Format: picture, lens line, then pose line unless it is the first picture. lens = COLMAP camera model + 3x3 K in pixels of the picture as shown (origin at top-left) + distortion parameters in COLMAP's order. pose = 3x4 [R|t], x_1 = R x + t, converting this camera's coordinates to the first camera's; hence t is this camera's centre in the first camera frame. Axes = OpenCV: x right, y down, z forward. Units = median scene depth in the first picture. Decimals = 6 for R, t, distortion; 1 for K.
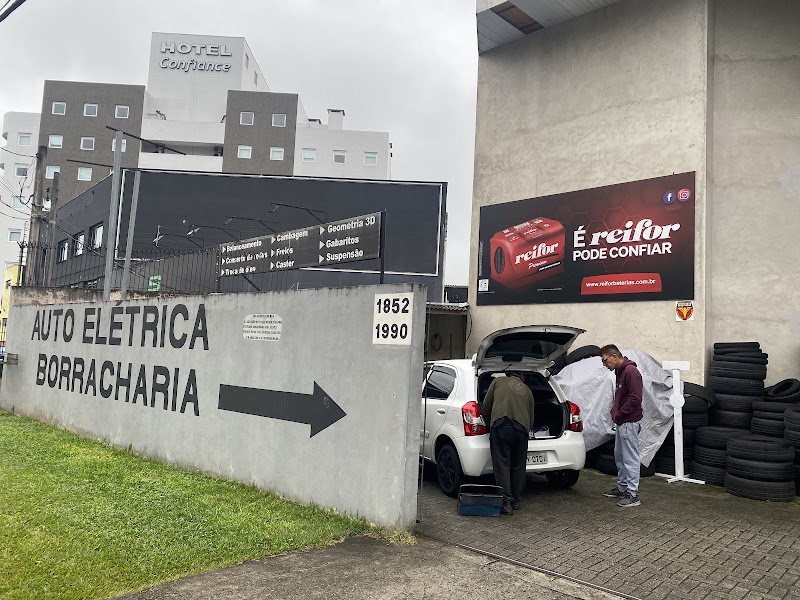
lens RADIAL K [[631.6, 0, 400.2], [0, 631.6, 298.9], [0, 0, 1]] dist [0.044230, -0.004772]
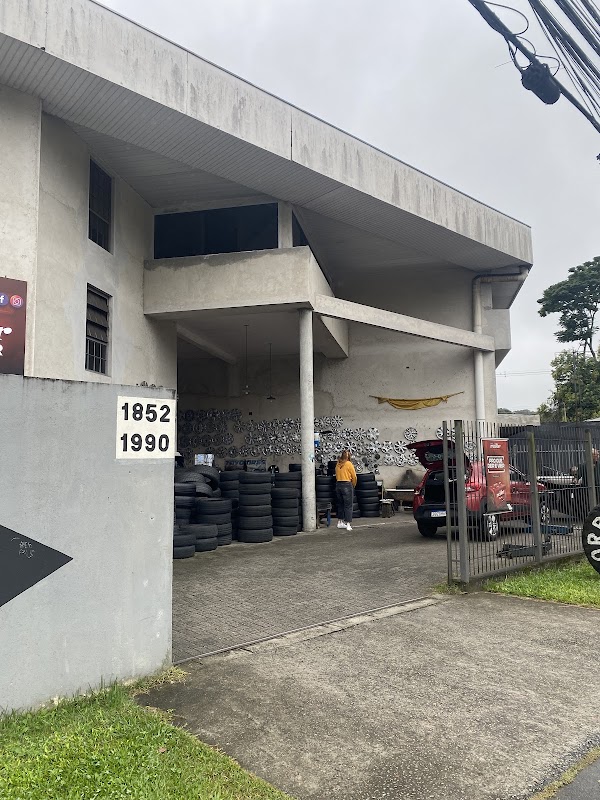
lens RADIAL K [[631.6, 0, 298.5], [0, 631.6, 394.6], [0, 0, 1]] dist [0.044230, -0.004772]
pose [[0.058640, 0.061413, 0.996388, -0.849167], [-0.068934, 0.995973, -0.057330, 0.021526], [-0.995896, -0.065323, 0.062637, 0.745969]]
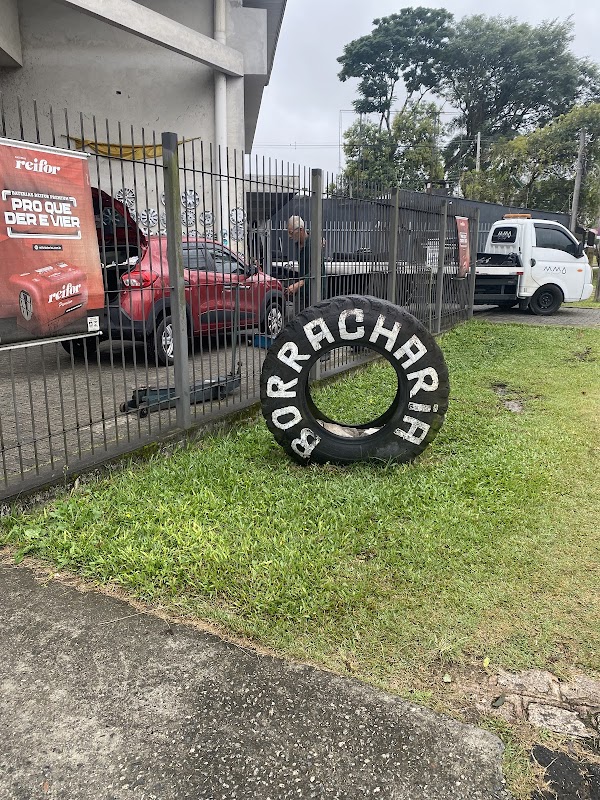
lens RADIAL K [[631.6, 0, 295.8], [0, 631.6, 396.3], [0, 0, 1]] dist [0.044230, -0.004772]
pose [[-0.232957, -0.264197, 0.935912, -0.567205], [-0.098125, 0.963864, 0.247664, 0.033237], [-0.967524, -0.034141, -0.250464, 0.599171]]
